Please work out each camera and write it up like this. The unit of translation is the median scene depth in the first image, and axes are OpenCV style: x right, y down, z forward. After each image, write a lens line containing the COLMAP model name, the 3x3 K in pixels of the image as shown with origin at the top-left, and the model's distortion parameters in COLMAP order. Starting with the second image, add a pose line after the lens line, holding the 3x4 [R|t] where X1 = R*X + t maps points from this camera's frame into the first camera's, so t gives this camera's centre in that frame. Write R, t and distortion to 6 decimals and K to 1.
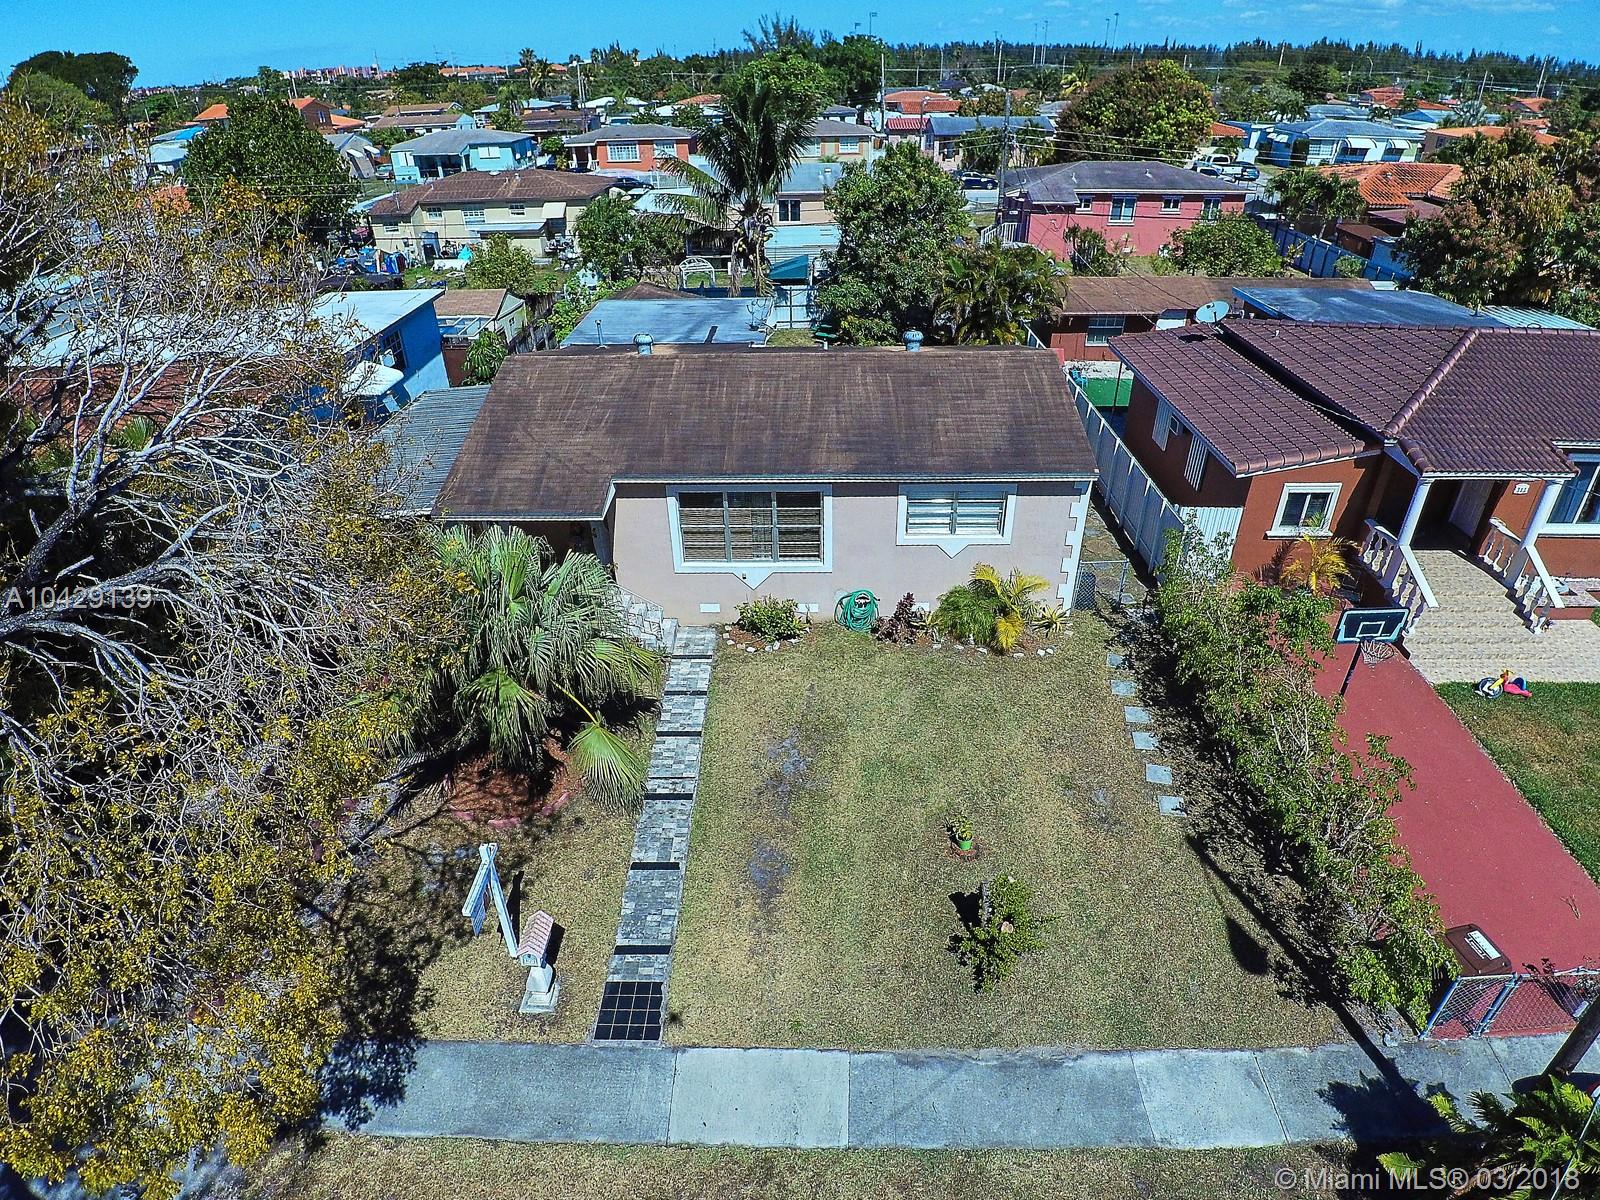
lens RADIAL K [[876.3, 0, 800.0], [0, 876.3, 600.0], [0, 0, 1]] dist [-0.030648, -0.028921]
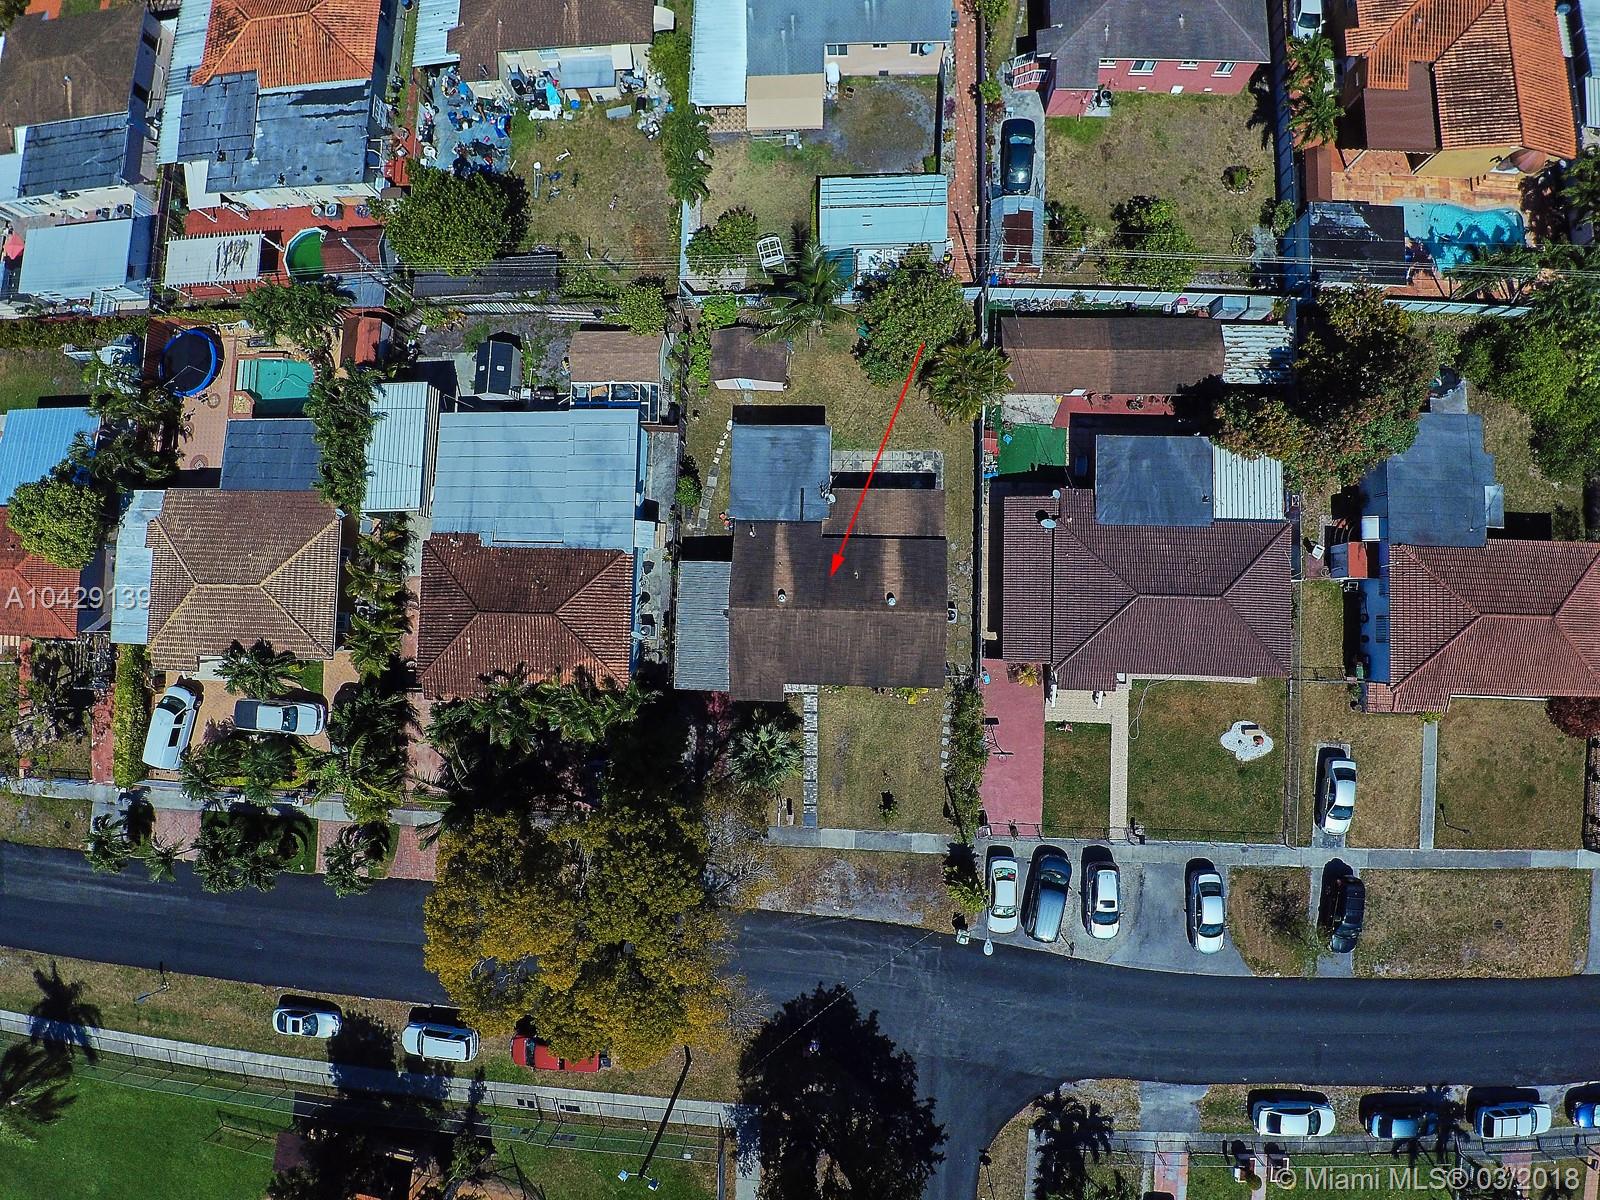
lens RADIAL K [[808.0, 0, 800.0], [0, 808.0, 600.0], [0, 0, 1]] dist [-0.034396, -0.022696]
pose [[0.997925, 0.002718, -0.064336, 0.020768], [0.051247, 0.571443, 0.819040, -2.515709], [0.038990, -0.820637, 0.570117, -0.349029]]
